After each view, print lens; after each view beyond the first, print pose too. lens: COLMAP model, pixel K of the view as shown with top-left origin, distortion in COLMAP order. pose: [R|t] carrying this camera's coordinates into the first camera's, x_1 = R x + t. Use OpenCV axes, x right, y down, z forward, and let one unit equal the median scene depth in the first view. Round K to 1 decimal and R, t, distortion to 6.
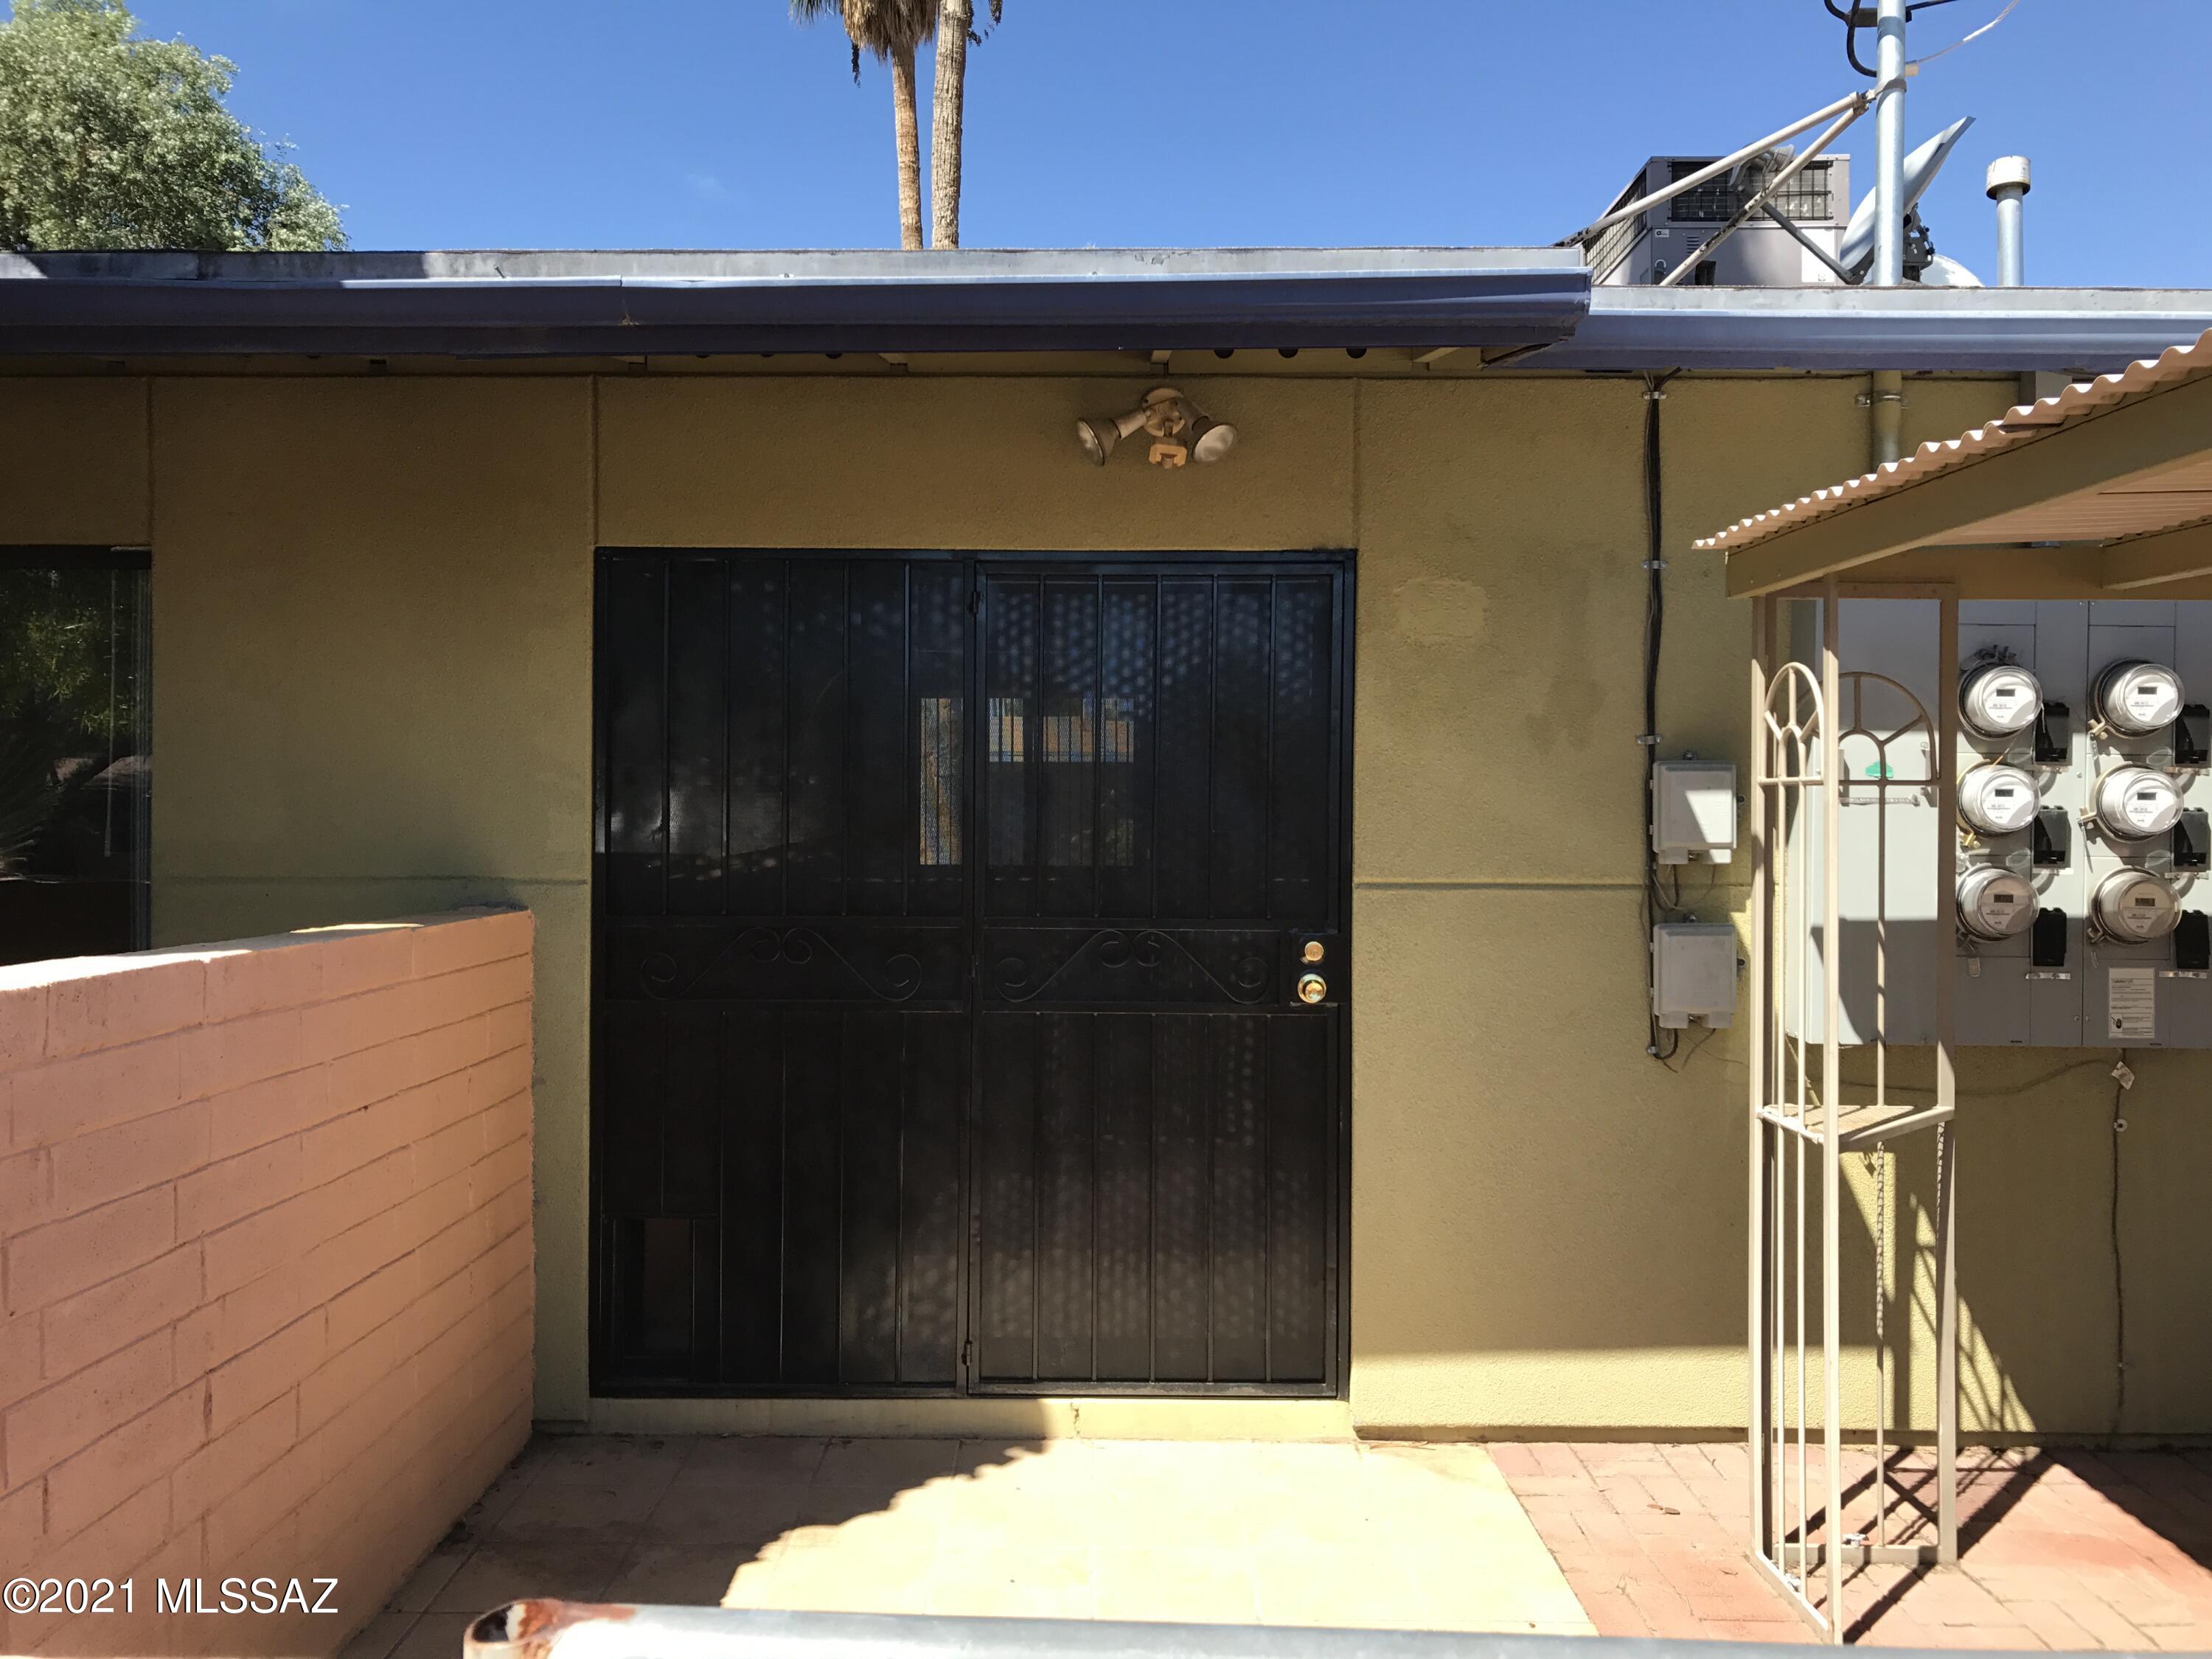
lens RADIAL K [[1837.0, 0, 1101.7], [0, 1837.0, 817.5], [0, 0, 1]] dist [0.049076, -0.050258]
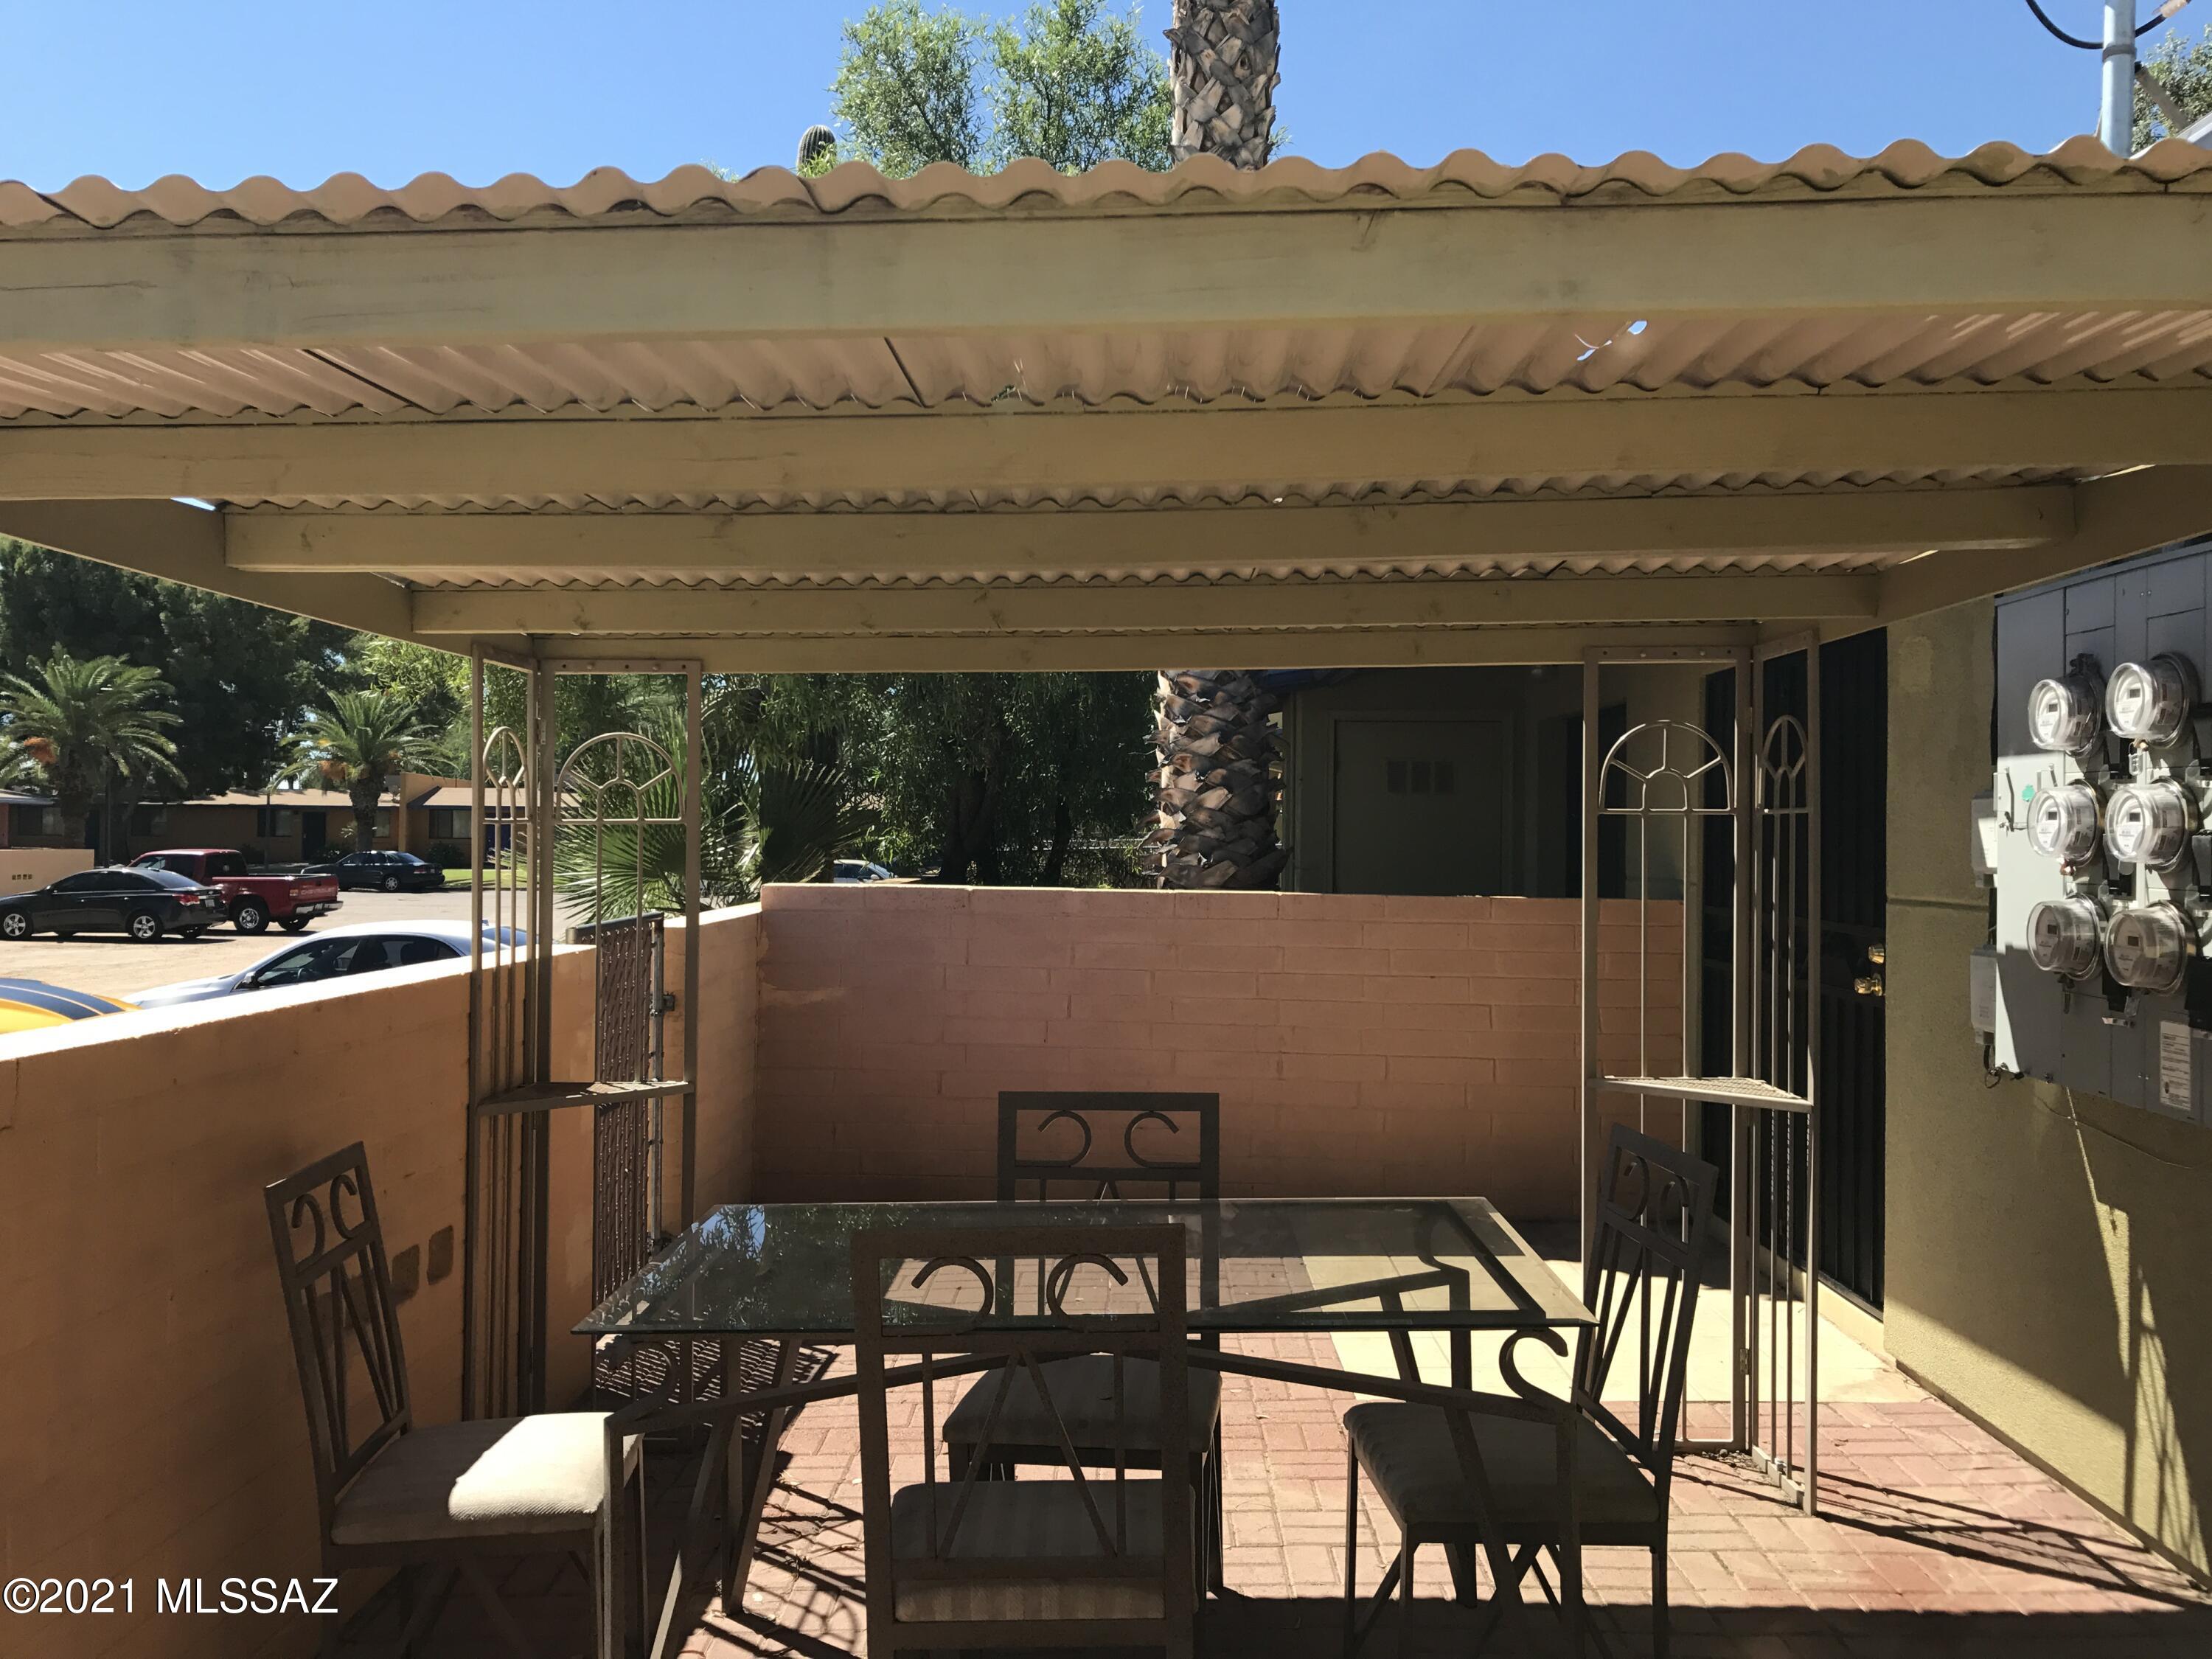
lens RADIAL K [[1837.0, 0, 1106.1], [0, 1837.0, 830.9], [0, 0, 1]] dist [0.049076, -0.050258]
pose [[-0.030976, -0.008869, -0.999481, 1.361926], [-0.007884, 0.999932, -0.008628, 0.005661], [0.999489, 0.007612, -0.031044, 0.529279]]
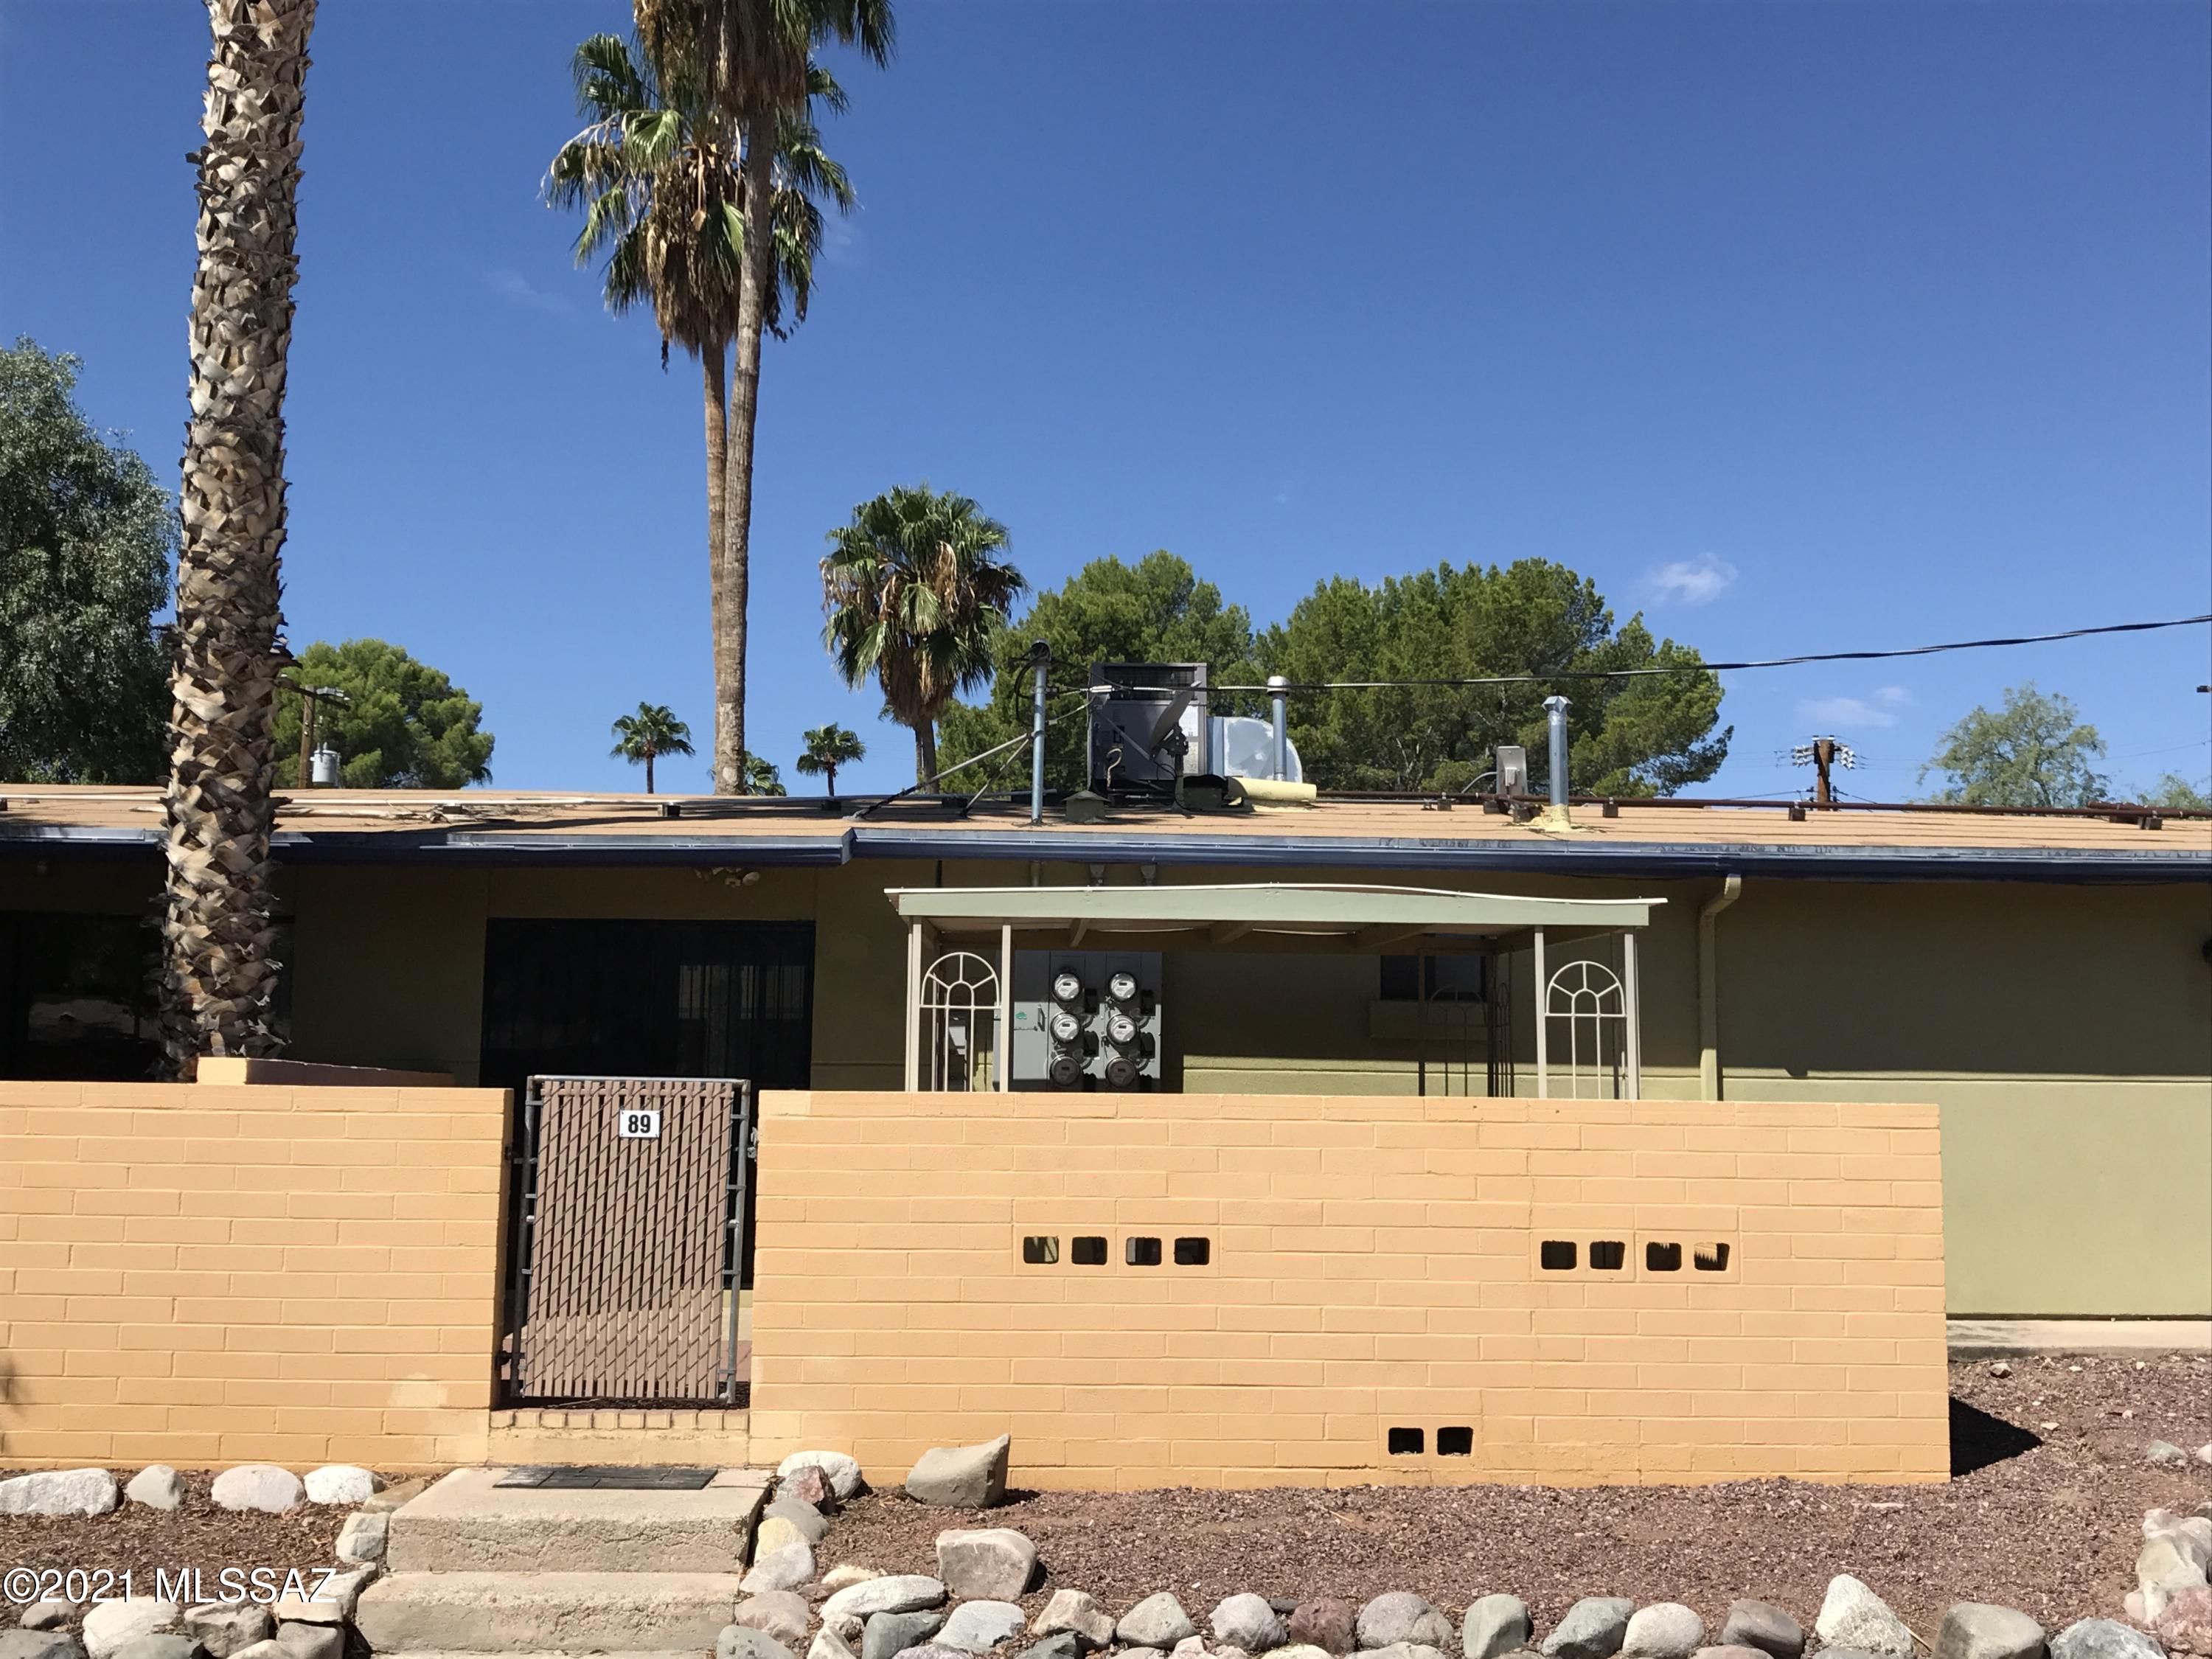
lens RADIAL K [[2441.5, 0, 1106.0], [0, 2441.5, 825.1], [0, 0, 1]] dist [0.119015, 0.000000]
pose [[0.999180, 0.015992, 0.037191, 0.394875], [-0.011691, 0.993511, -0.113135, 0.085254], [-0.038759, 0.112607, 0.992883, -2.164865]]
